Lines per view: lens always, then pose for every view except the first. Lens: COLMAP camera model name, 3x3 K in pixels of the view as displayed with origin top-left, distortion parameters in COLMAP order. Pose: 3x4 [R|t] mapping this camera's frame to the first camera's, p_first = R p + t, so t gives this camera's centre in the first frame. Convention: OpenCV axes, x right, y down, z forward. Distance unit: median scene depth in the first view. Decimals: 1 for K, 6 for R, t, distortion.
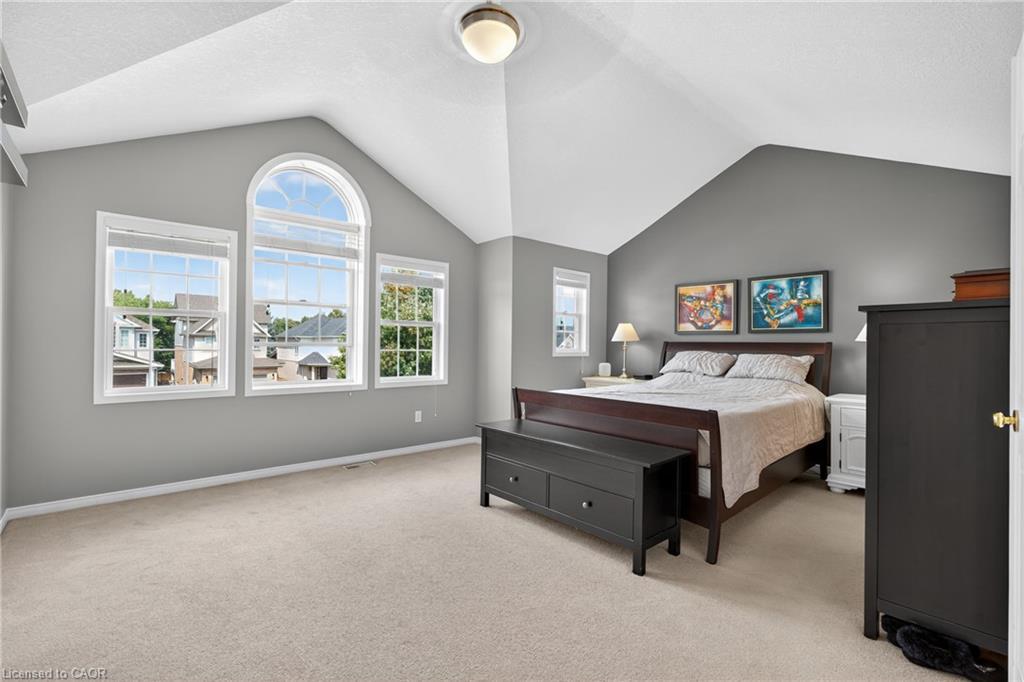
lens RADIAL K [[482.7, 0, 510.2], [0, 482.7, 302.4], [0, 0, 1]] dist [-0.000161, -0.000232]
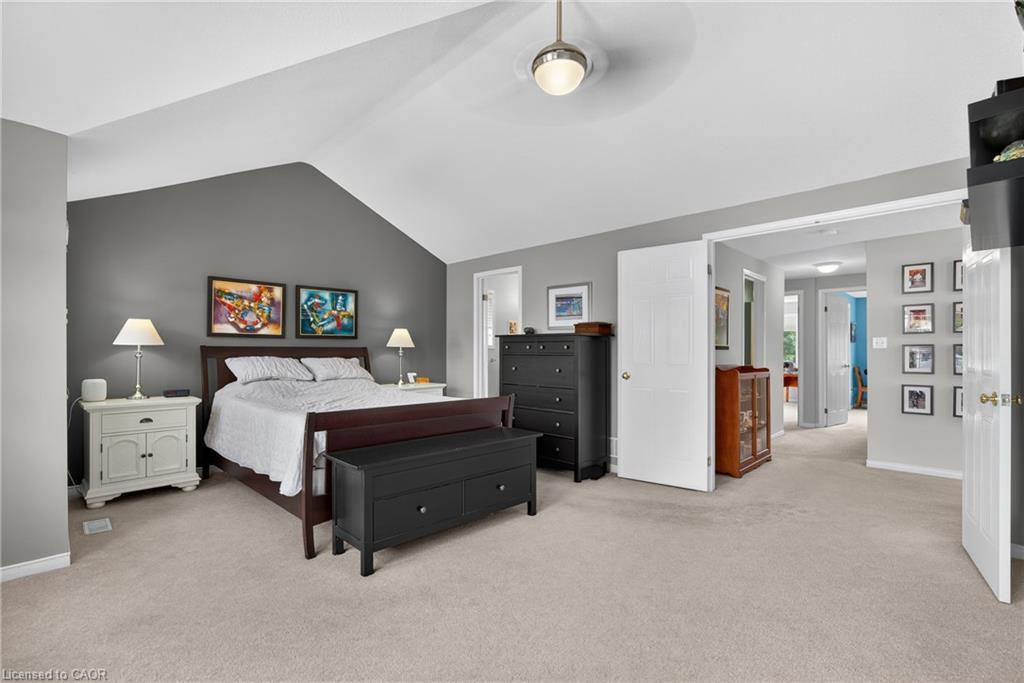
lens RADIAL K [[464.0, 0, 512.0], [0, 464.0, 341.5], [0, 0, 1]] dist [-0.002075, -0.000130]
pose [[-0.088163, 0.009215, 0.996063, -0.547657], [-0.085764, 0.996174, -0.016808, 0.048536], [-0.992407, -0.086908, -0.087036, 0.627171]]
